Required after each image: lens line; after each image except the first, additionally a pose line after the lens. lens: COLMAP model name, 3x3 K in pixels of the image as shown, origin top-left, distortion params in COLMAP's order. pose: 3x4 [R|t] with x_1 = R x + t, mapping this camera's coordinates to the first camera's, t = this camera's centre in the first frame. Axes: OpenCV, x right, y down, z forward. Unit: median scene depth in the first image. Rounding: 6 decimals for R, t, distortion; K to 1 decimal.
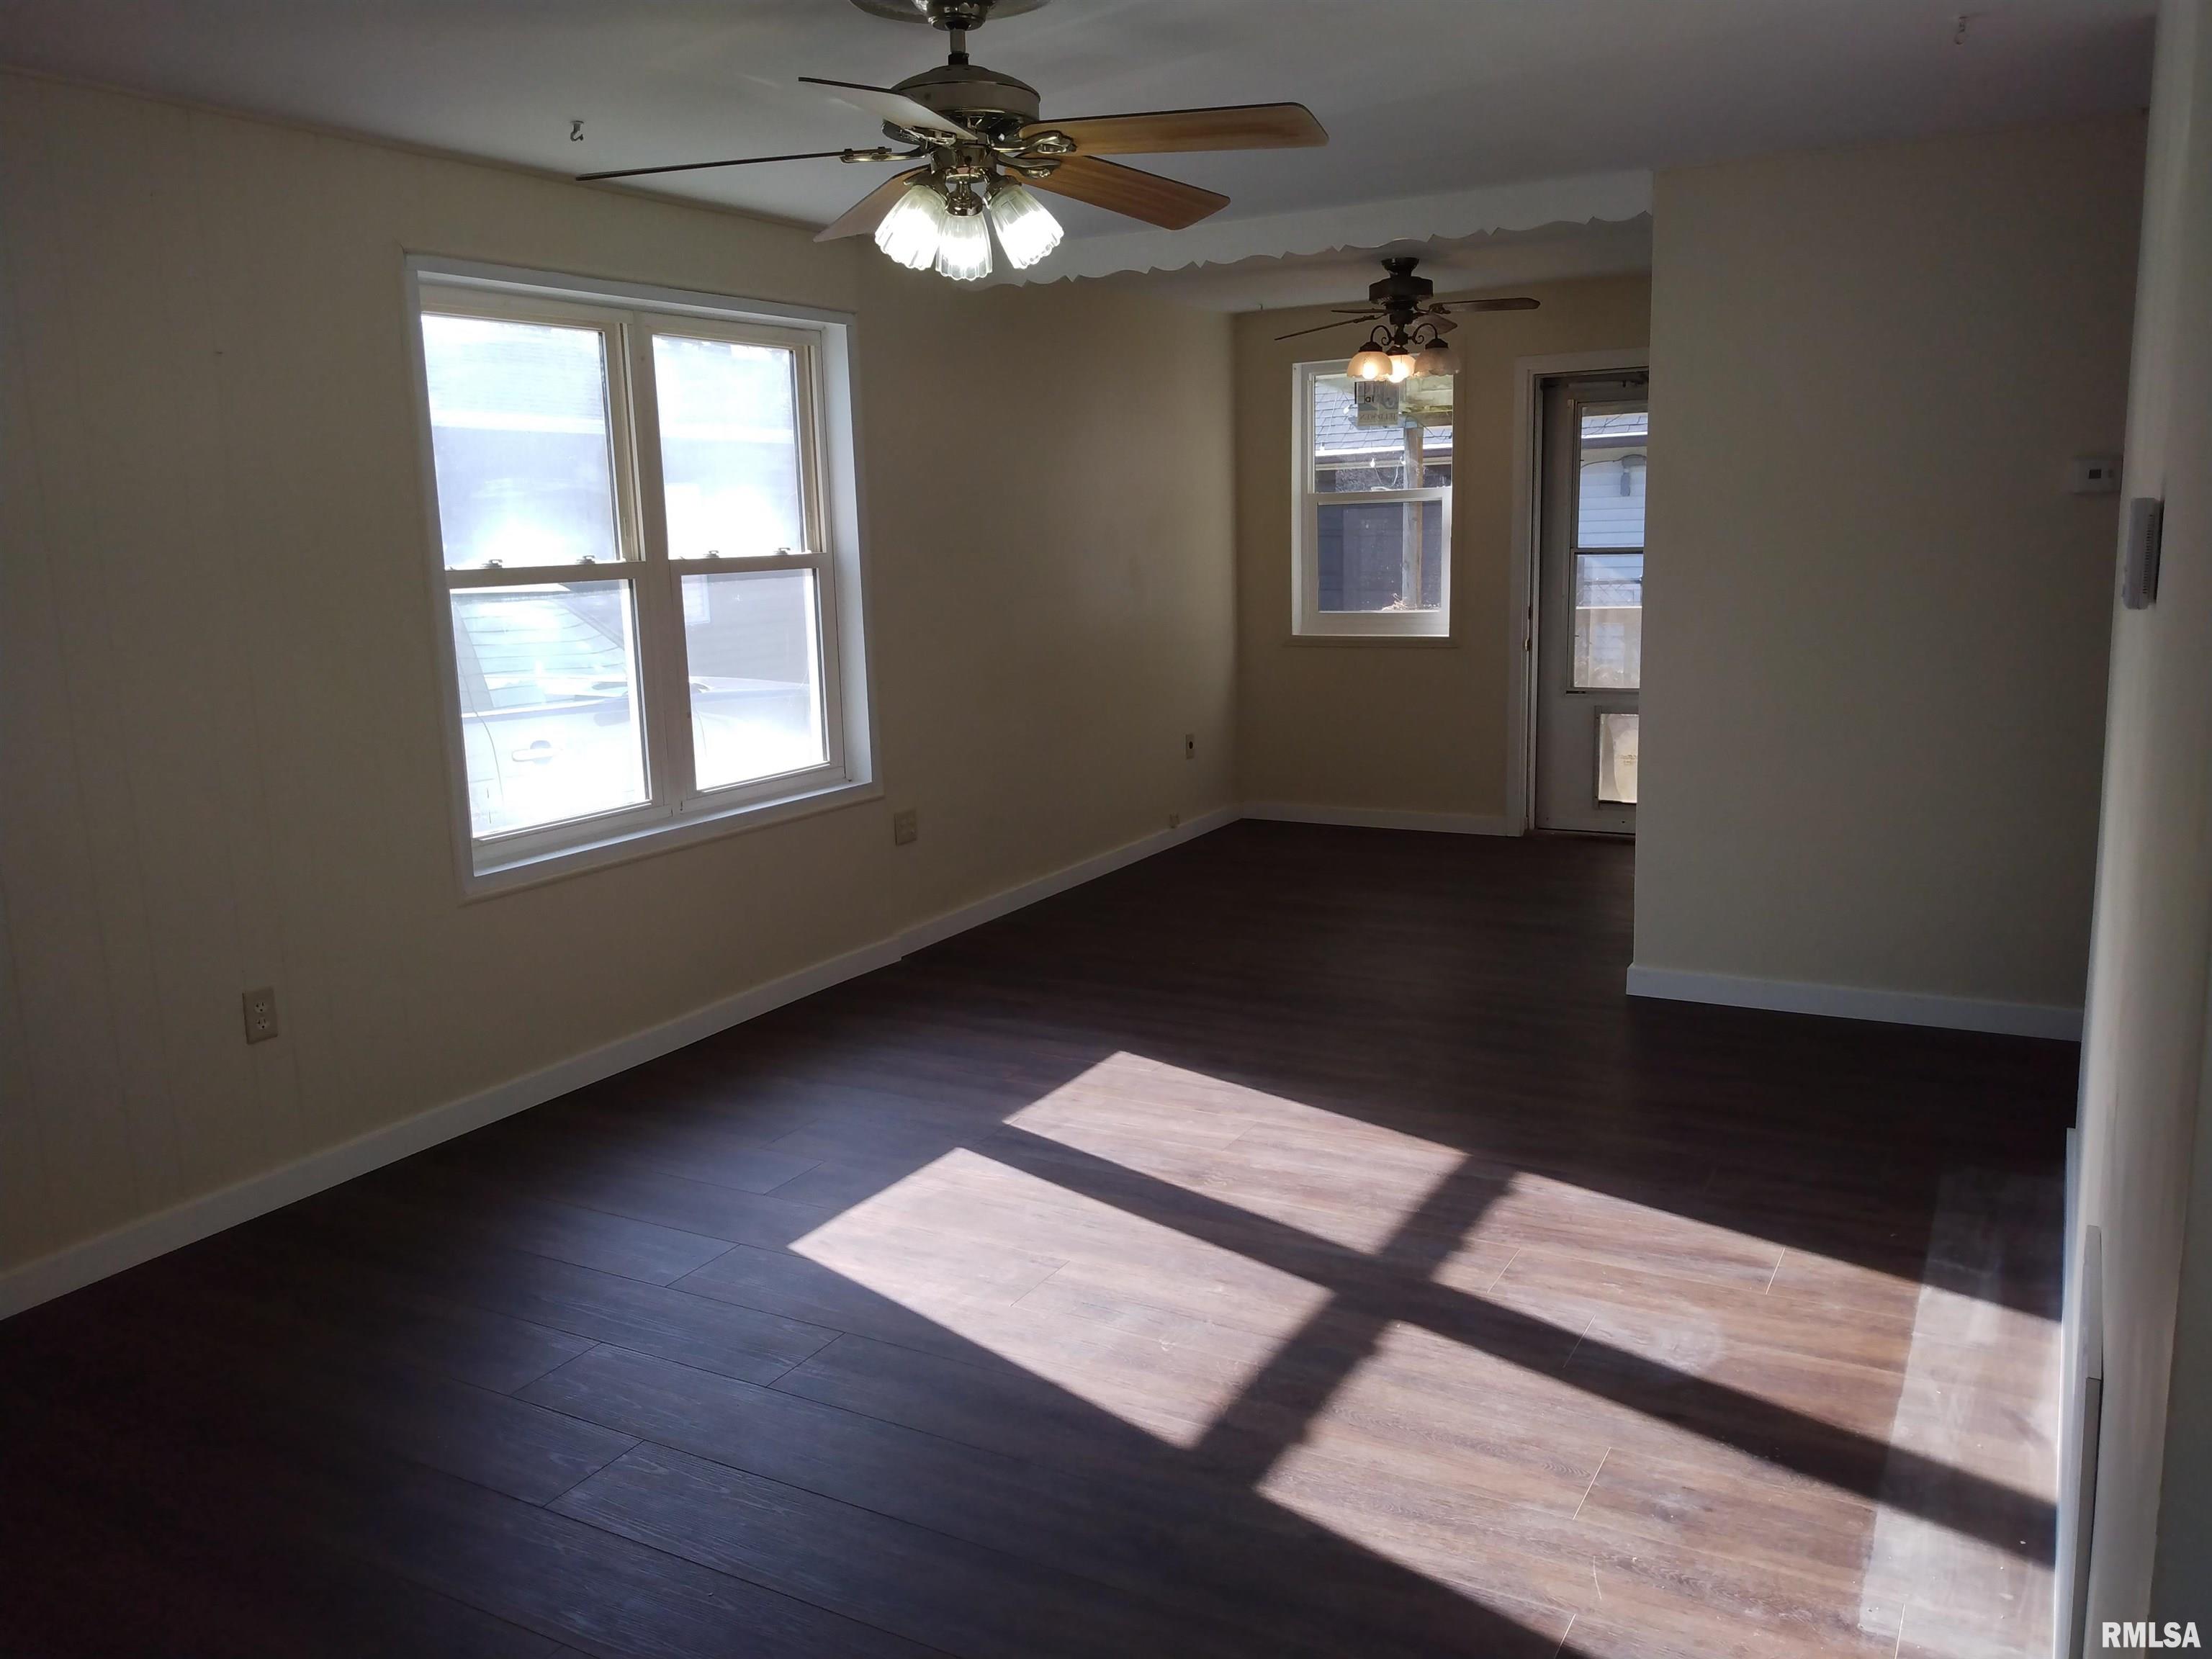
lens RADIAL K [[1708.4, 0, 1112.7], [0, 1708.4, 817.1], [0, 0, 1]] dist [0.039365, -0.078547]
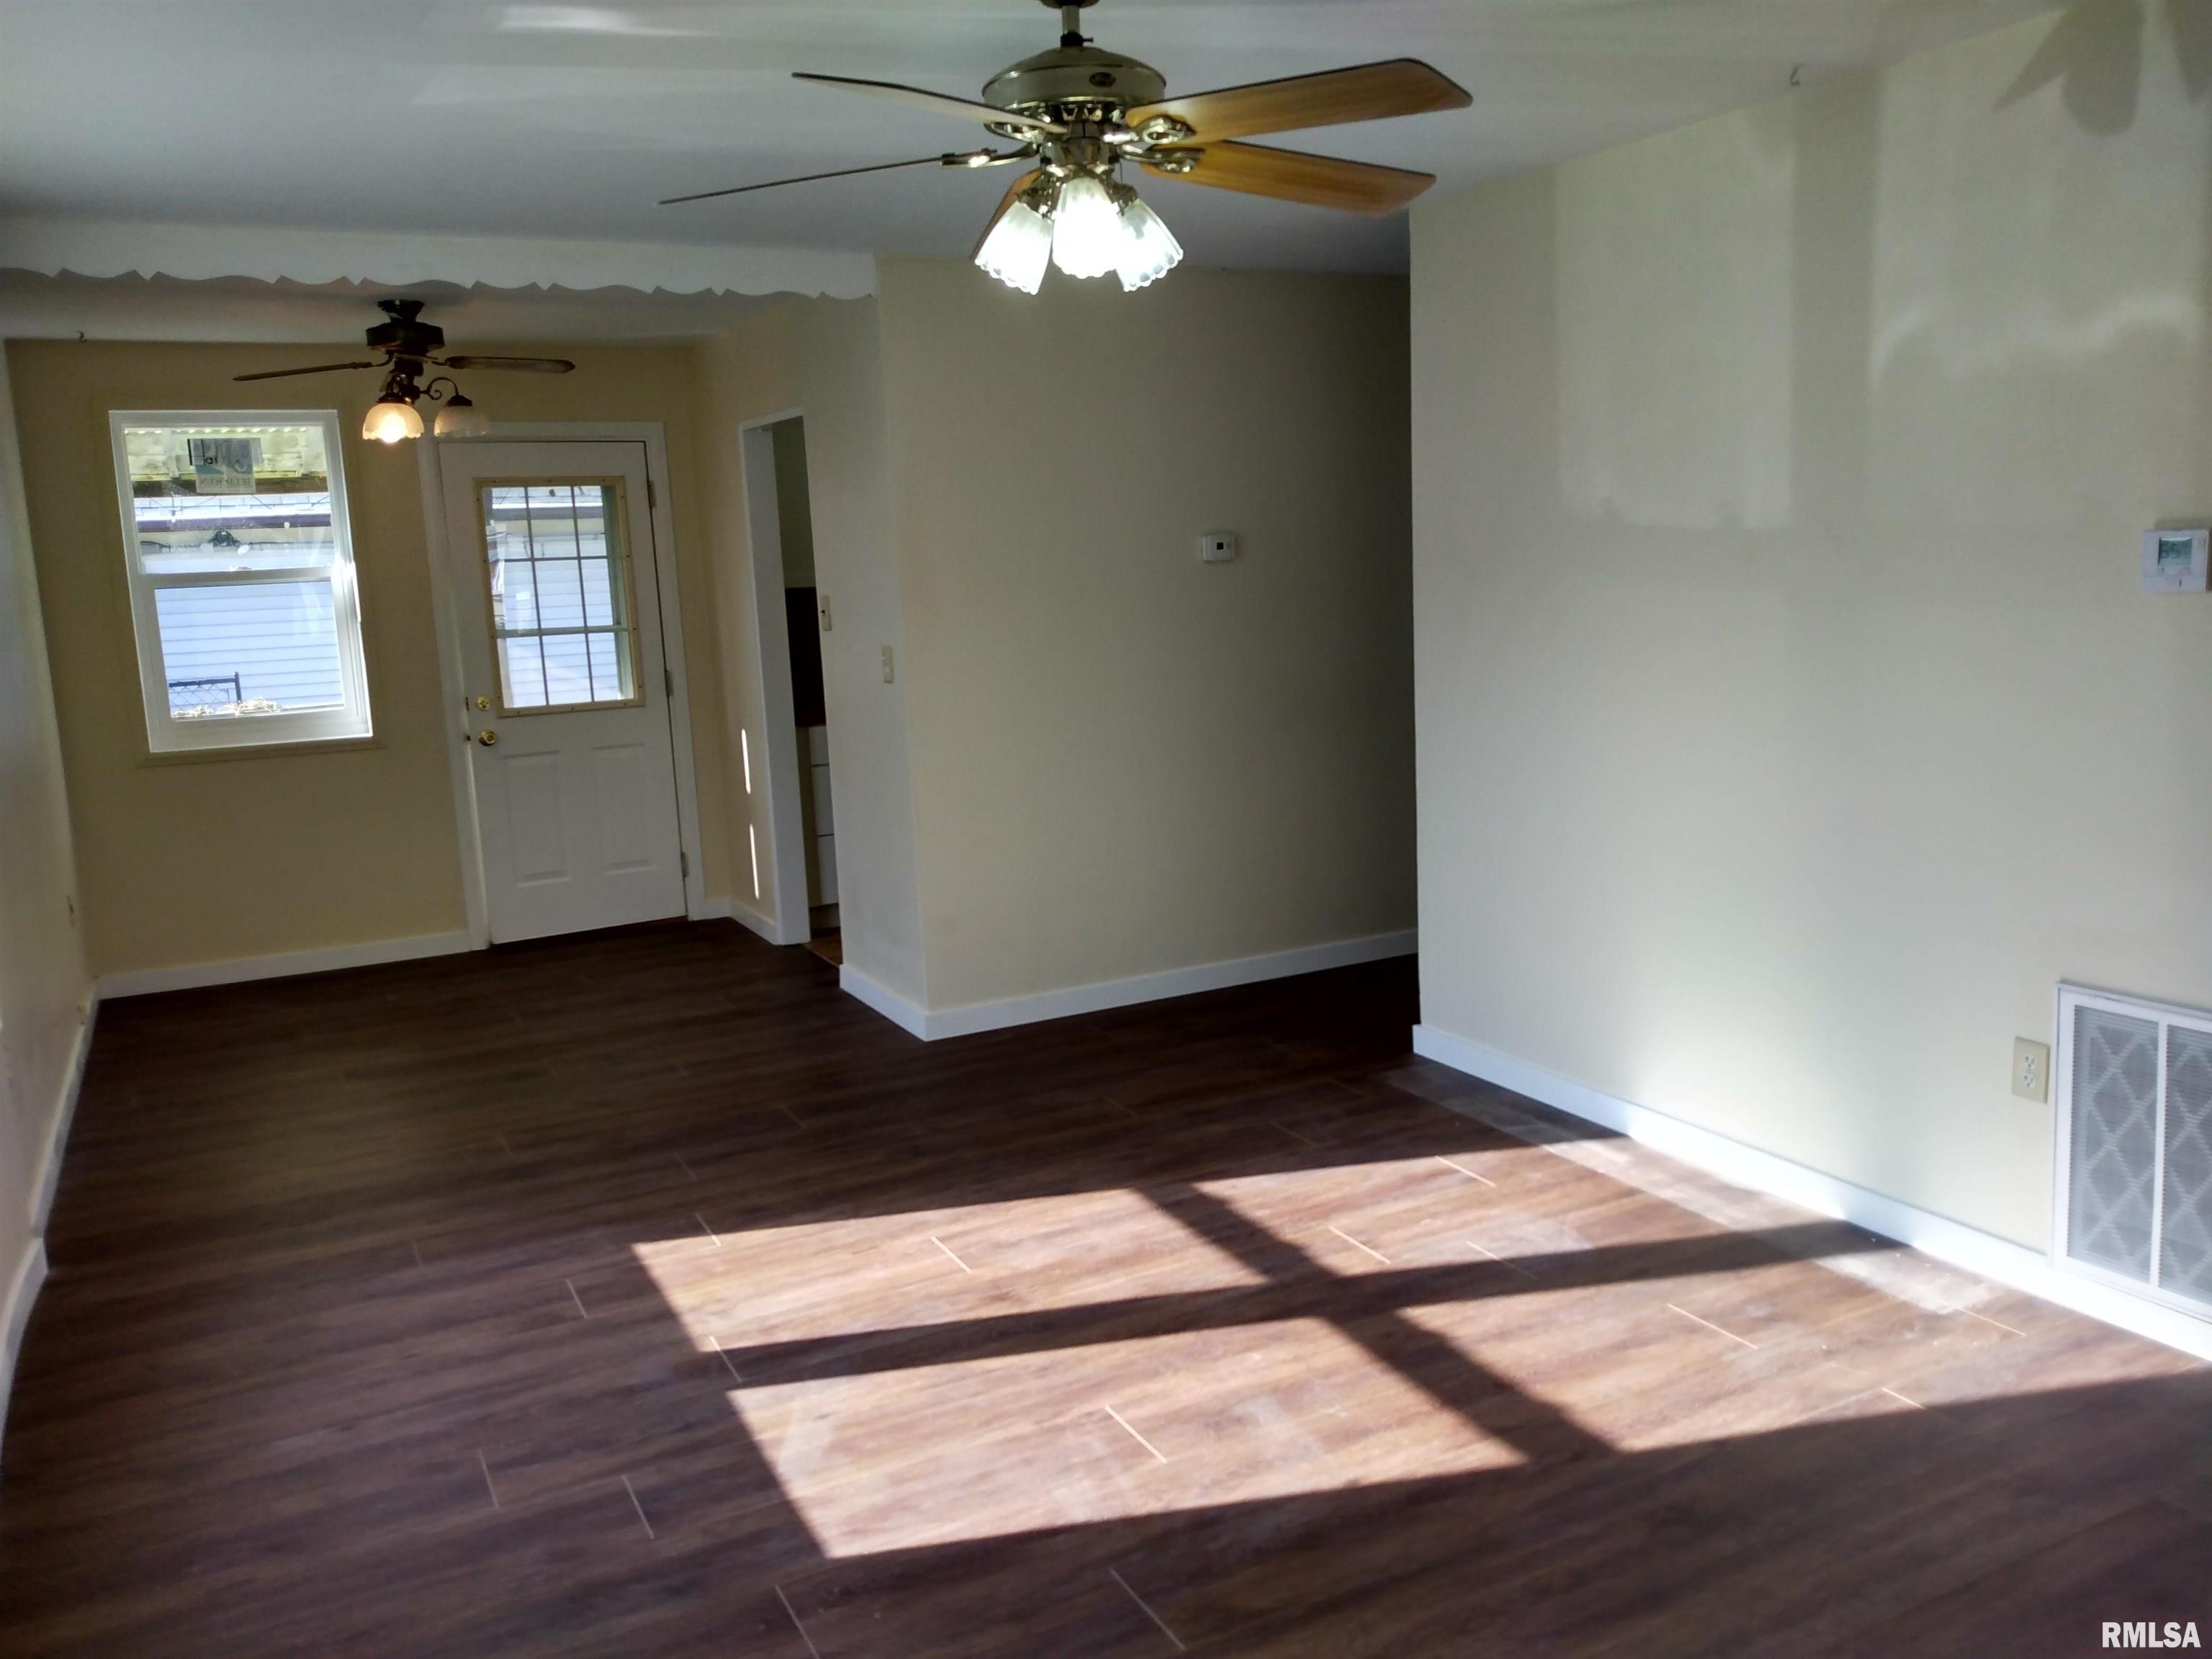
lens RADIAL K [[1708.4, 0, 1118.1], [0, 1708.4, 816.8], [0, 0, 1]] dist [0.039365, -0.078547]
pose [[0.547041, -0.120308, 0.828416, -0.682987], [0.167226, 0.985377, 0.032676, -0.064596], [-0.820233, 0.120657, 0.559160, 0.443234]]
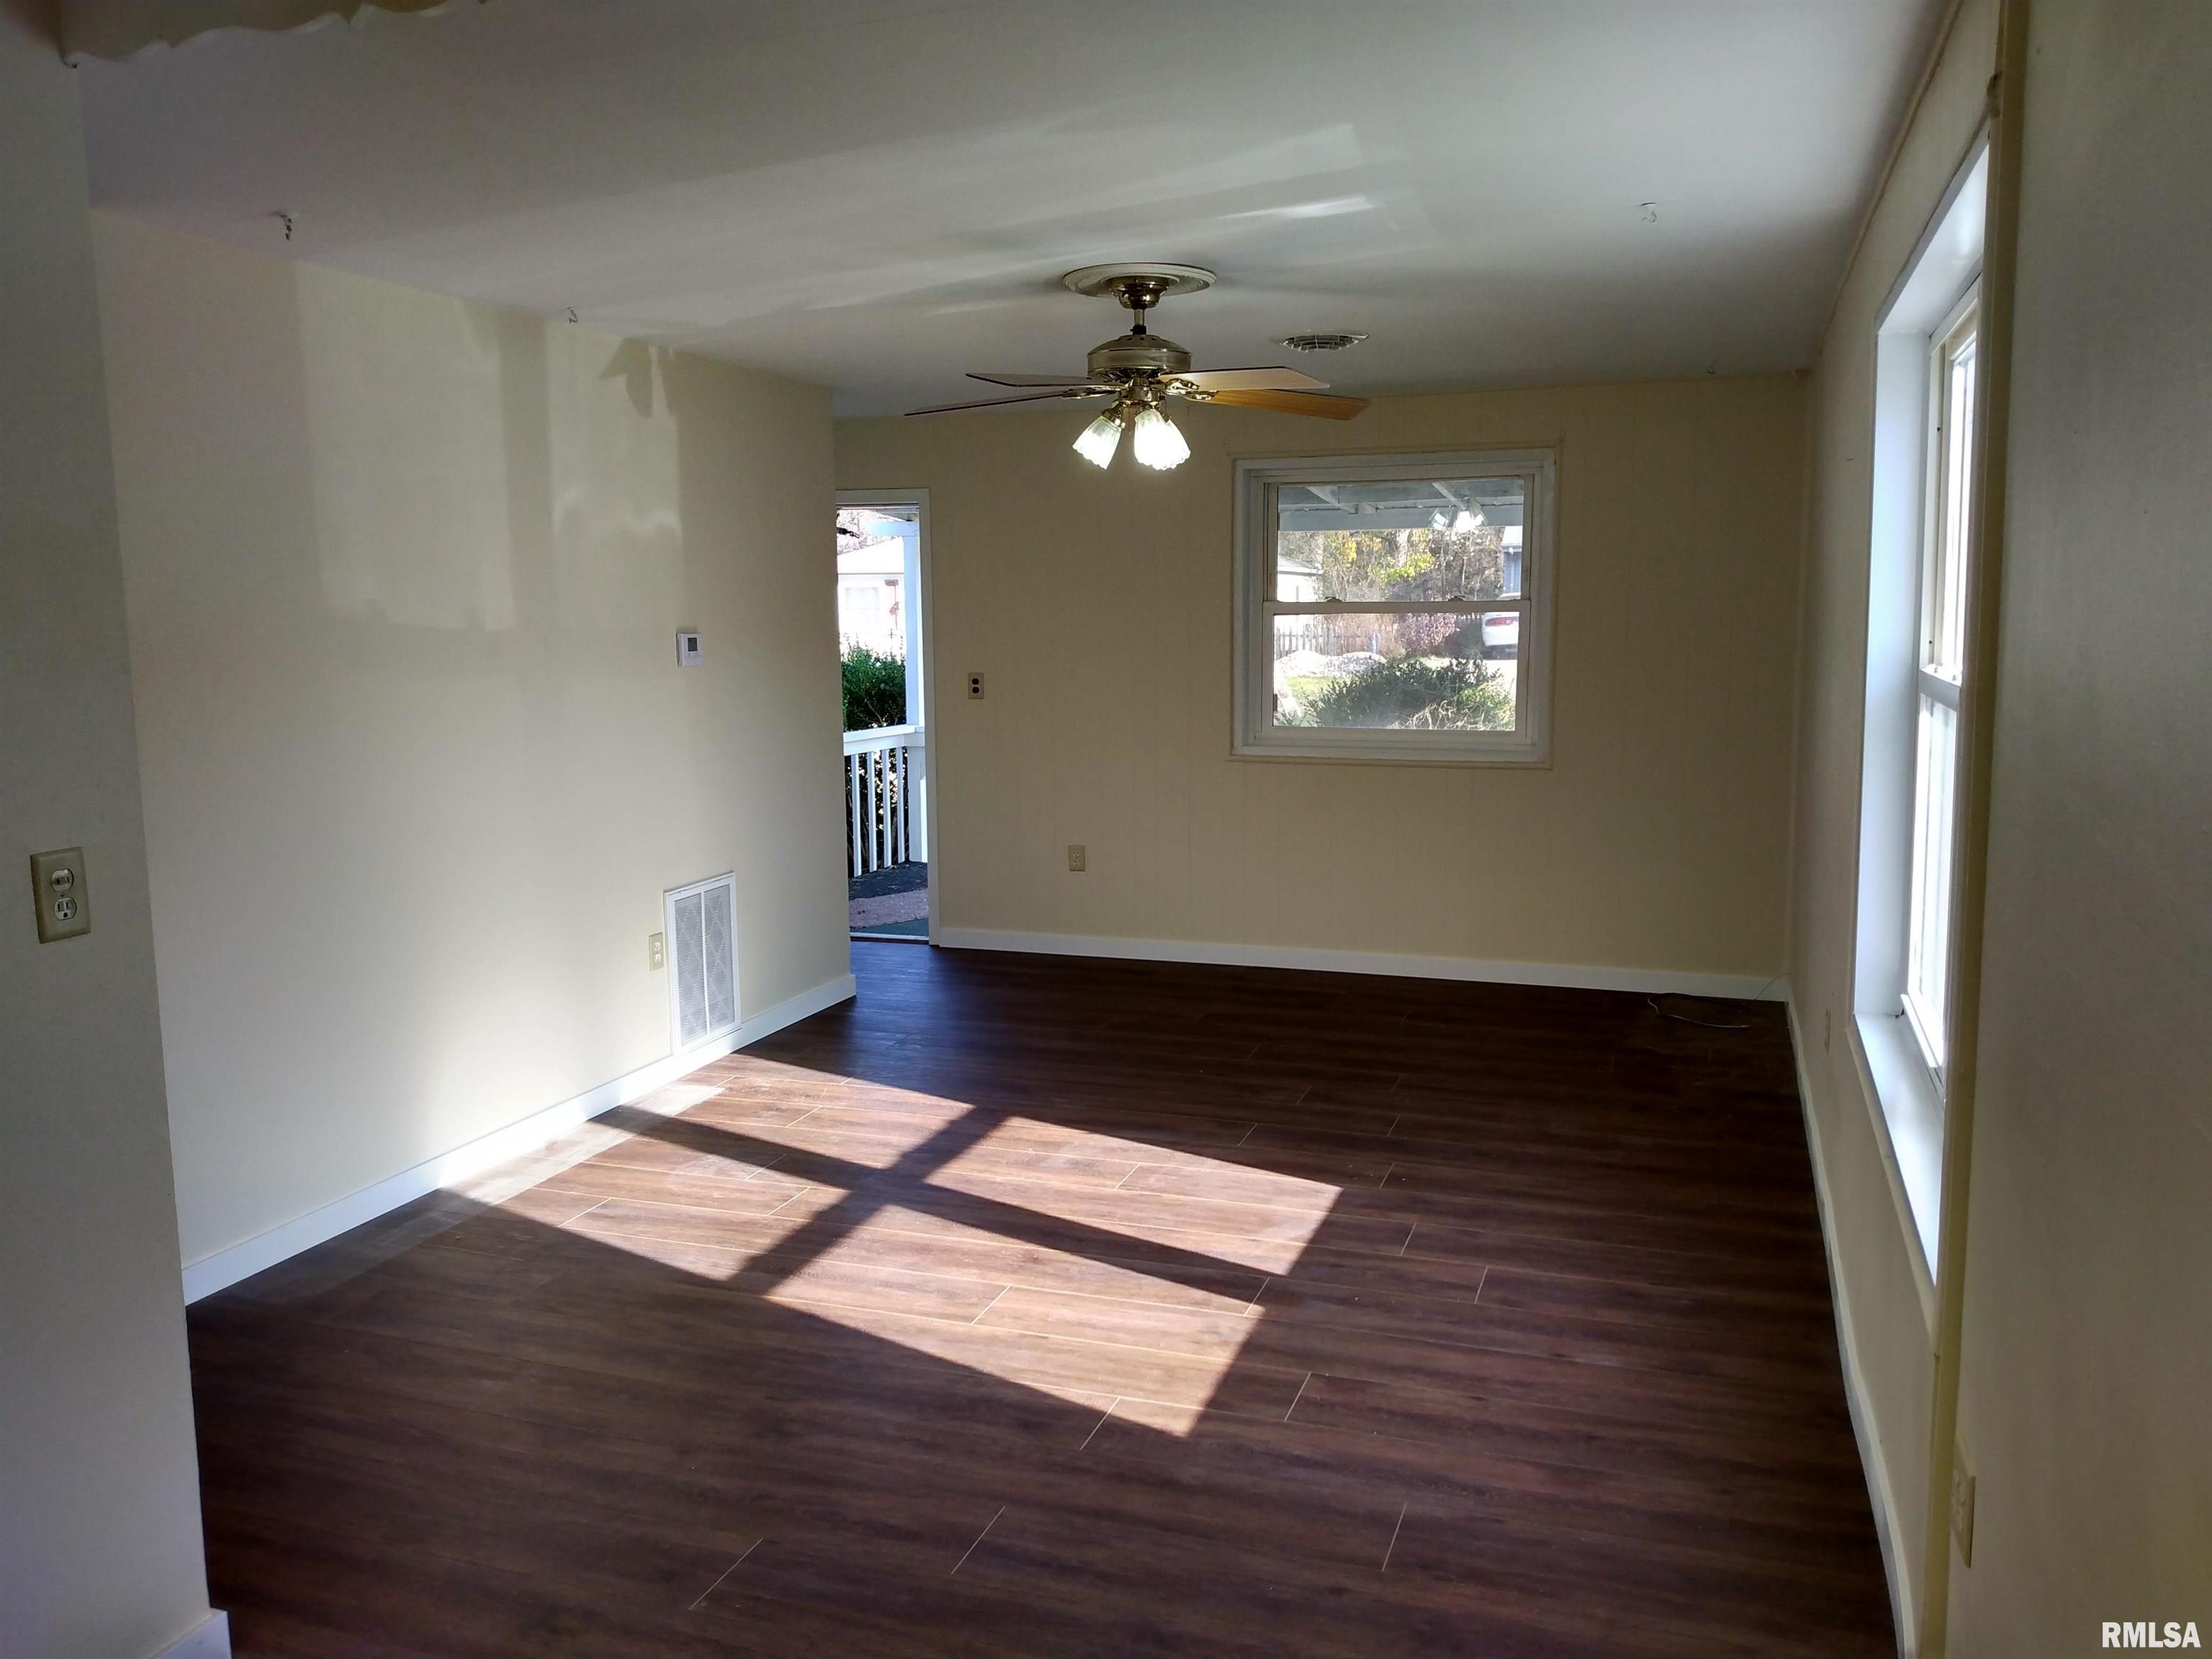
lens RADIAL K [[1708.4, 0, 1095.9], [0, 1708.4, 827.6], [0, 0, 1]] dist [0.039365, -0.078547]
pose [[-0.985718, 0.069838, -0.153239, 0.163315], [0.020518, 0.952982, 0.302333, -0.382902], [0.167149, 0.294871, -0.940804, 2.051250]]
